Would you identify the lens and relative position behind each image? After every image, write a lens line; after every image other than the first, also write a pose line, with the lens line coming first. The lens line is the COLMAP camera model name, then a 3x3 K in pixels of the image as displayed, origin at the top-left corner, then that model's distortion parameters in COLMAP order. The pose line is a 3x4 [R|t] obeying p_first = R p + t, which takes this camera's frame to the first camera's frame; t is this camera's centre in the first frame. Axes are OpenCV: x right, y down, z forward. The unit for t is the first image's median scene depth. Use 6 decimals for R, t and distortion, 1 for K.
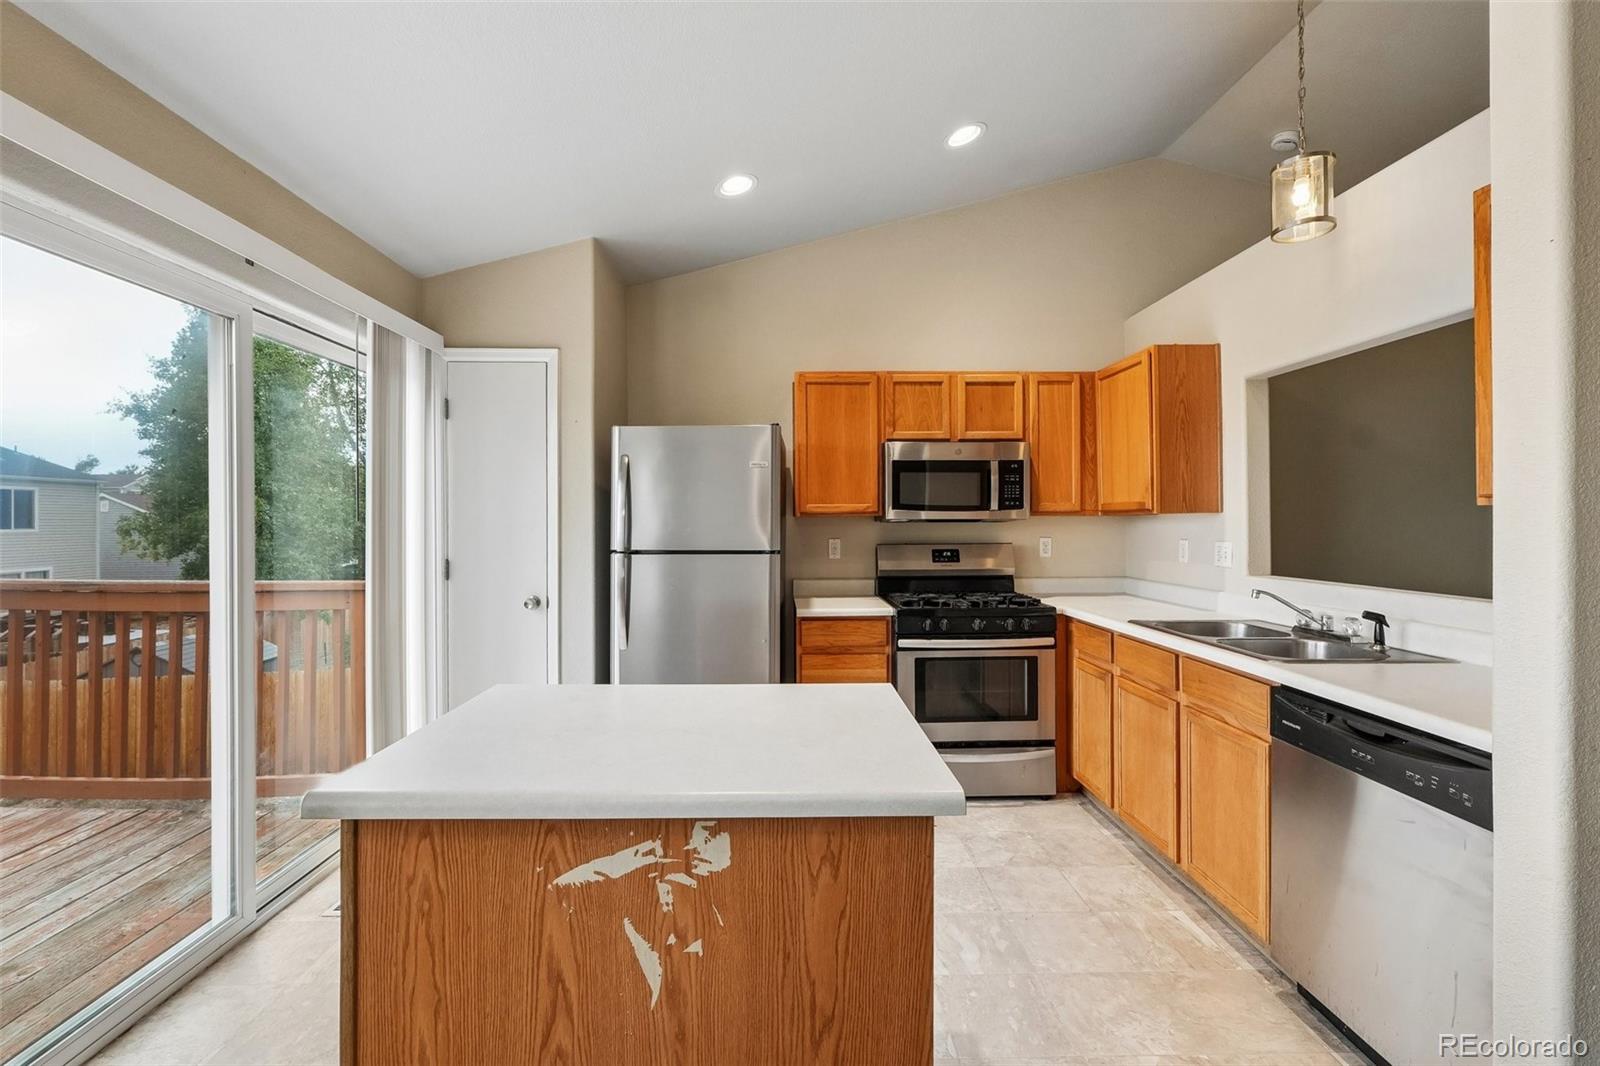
lens RADIAL K [[677.2, 0, 795.9], [0, 677.2, 521.8], [0, 0, 1]] dist [-0.000547, -0.000640]
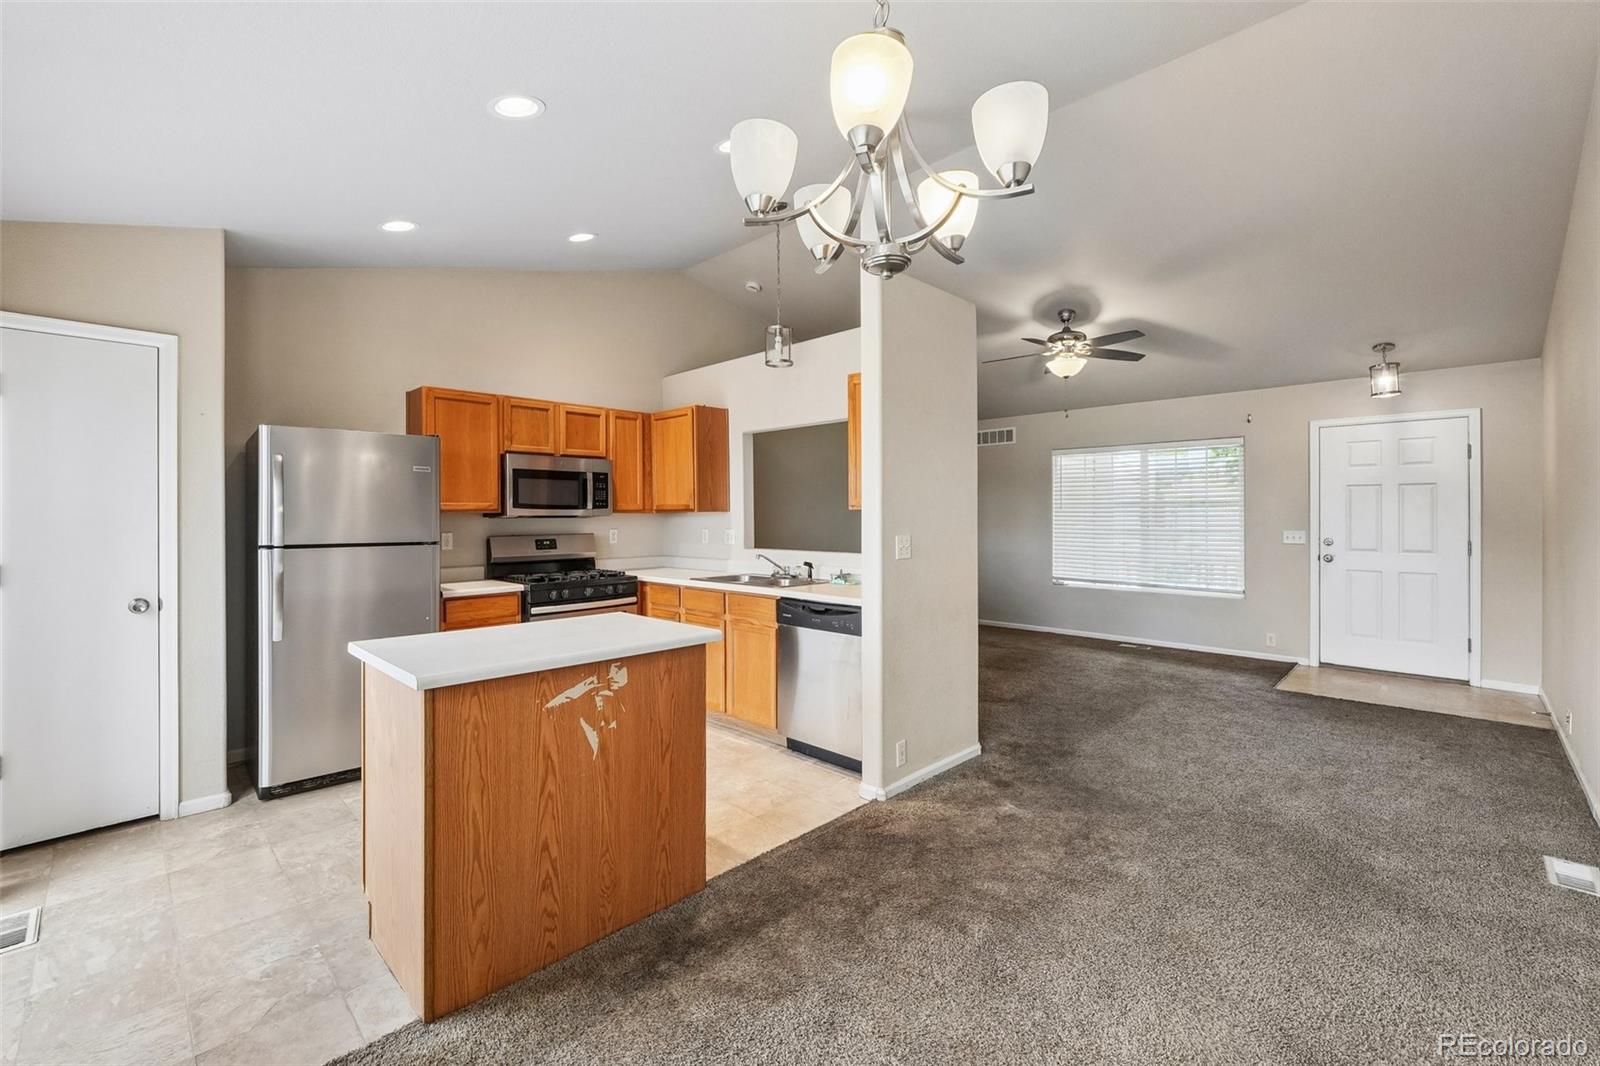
lens RADIAL K [[677.2, 0, 793.9], [0, 677.2, 515.7], [0, 0, 1]] dist [-0.000547, -0.000640]
pose [[0.717406, 0.000322, 0.696655, -0.466038], [0.002215, 0.999994, -0.002744, 0.001463], [-0.696652, 0.003512, 0.717401, -0.335330]]
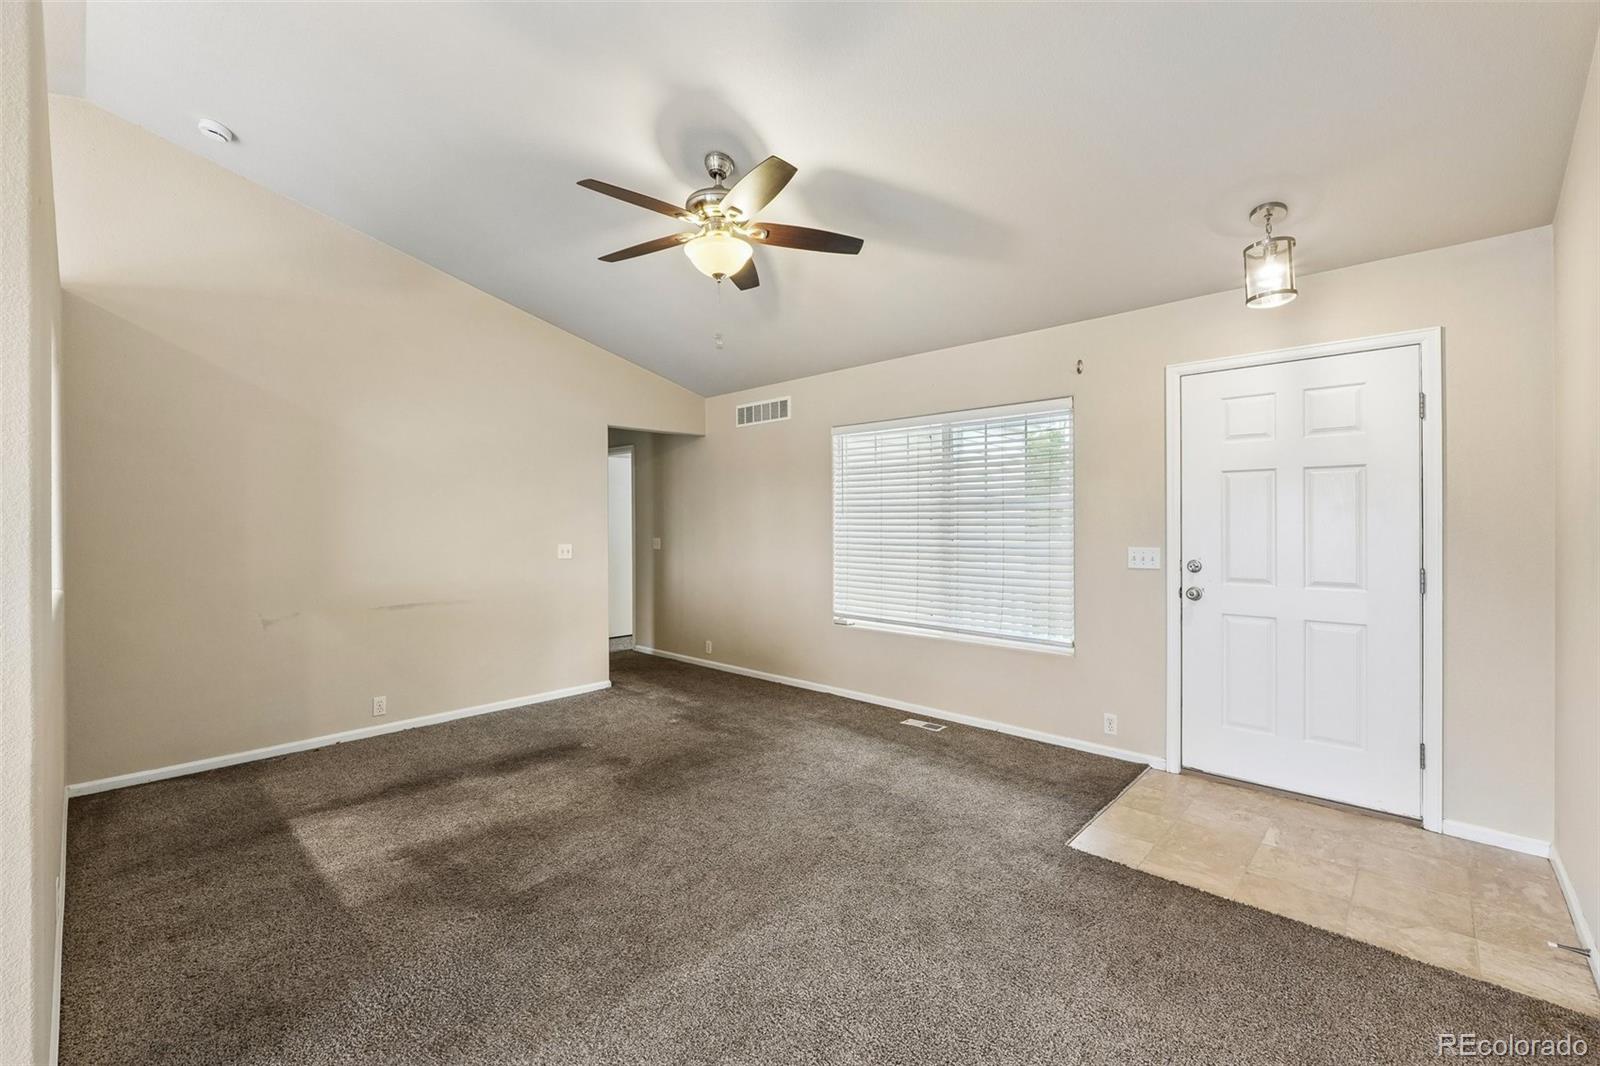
lens RADIAL K [[677.2, 0, 791.2], [0, 677.2, 525.3], [0, 0, 1]] dist [-0.000547, -0.000640]
pose [[0.699253, -0.003338, 0.714867, 0.795038], [0.004540, 0.999990, 0.000228, 0.000679], [-0.714860, 0.003086, 0.699261, -0.328449]]
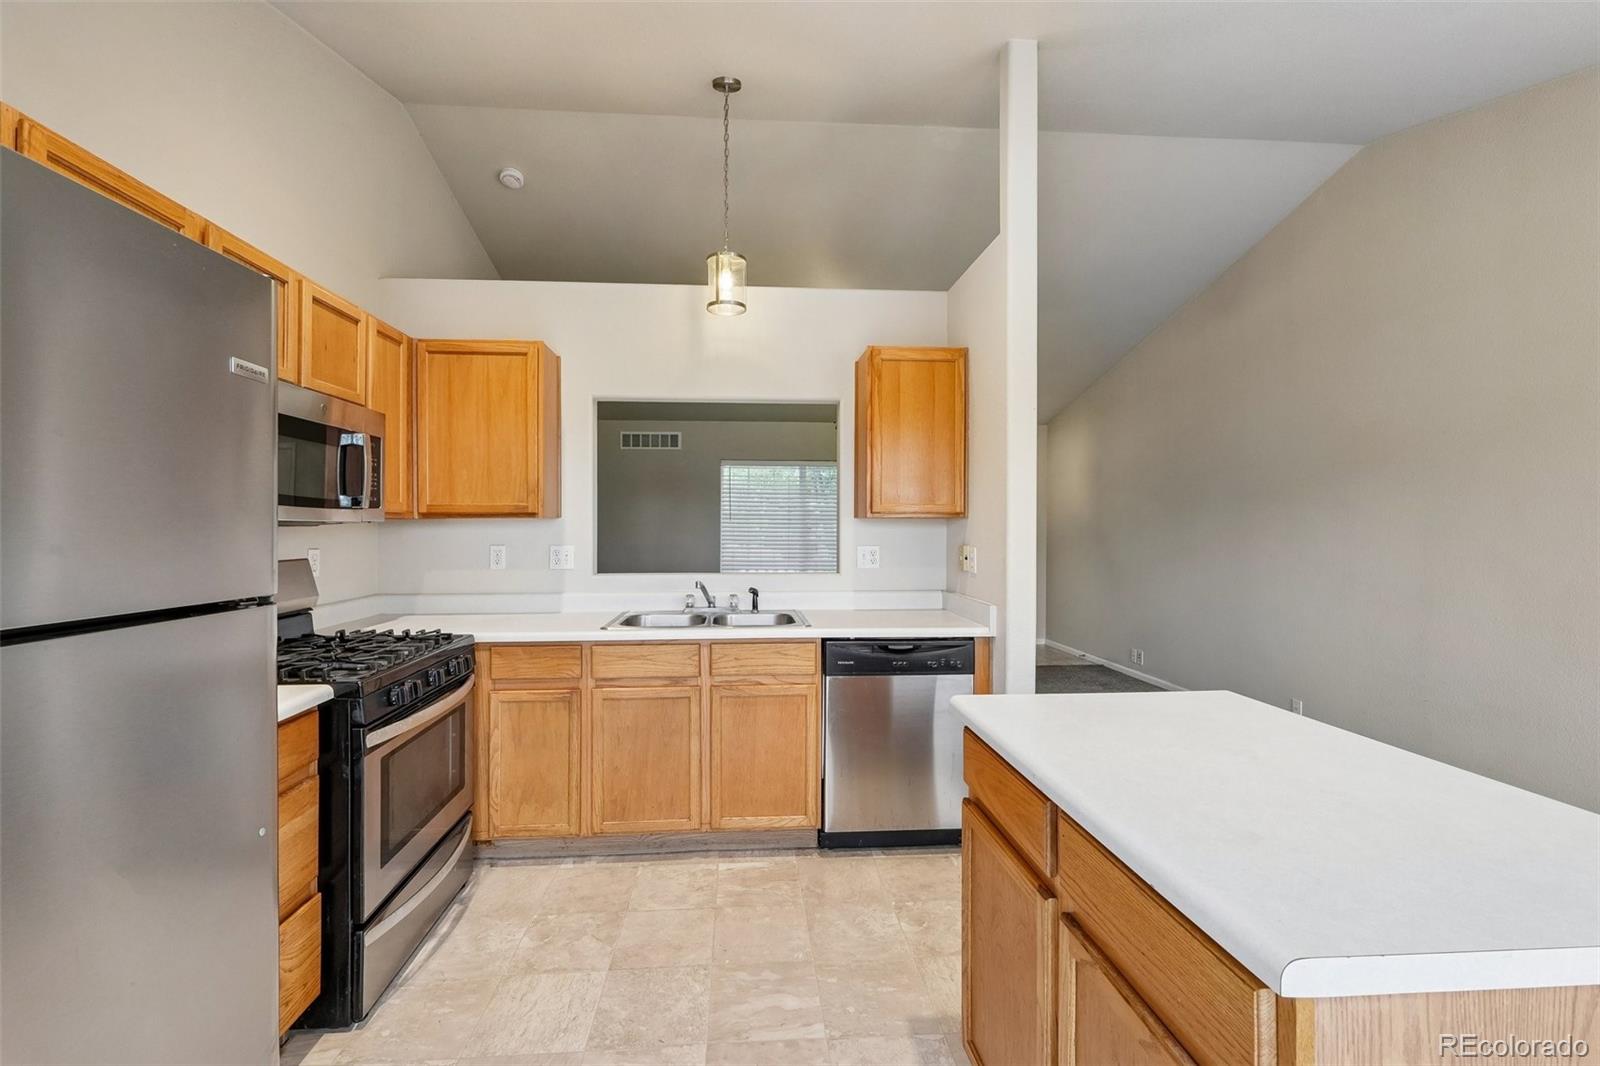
lens RADIAL K [[677.2, 0, 777.9], [0, 677.2, 525.0], [0, 0, 1]] dist [-0.000547, -0.000640]
pose [[-0.043596, 0.005472, 0.999034, -0.503688], [-0.000688, 0.999985, -0.005507, 0.004081], [-0.999049, -0.000927, -0.043591, 0.813653]]
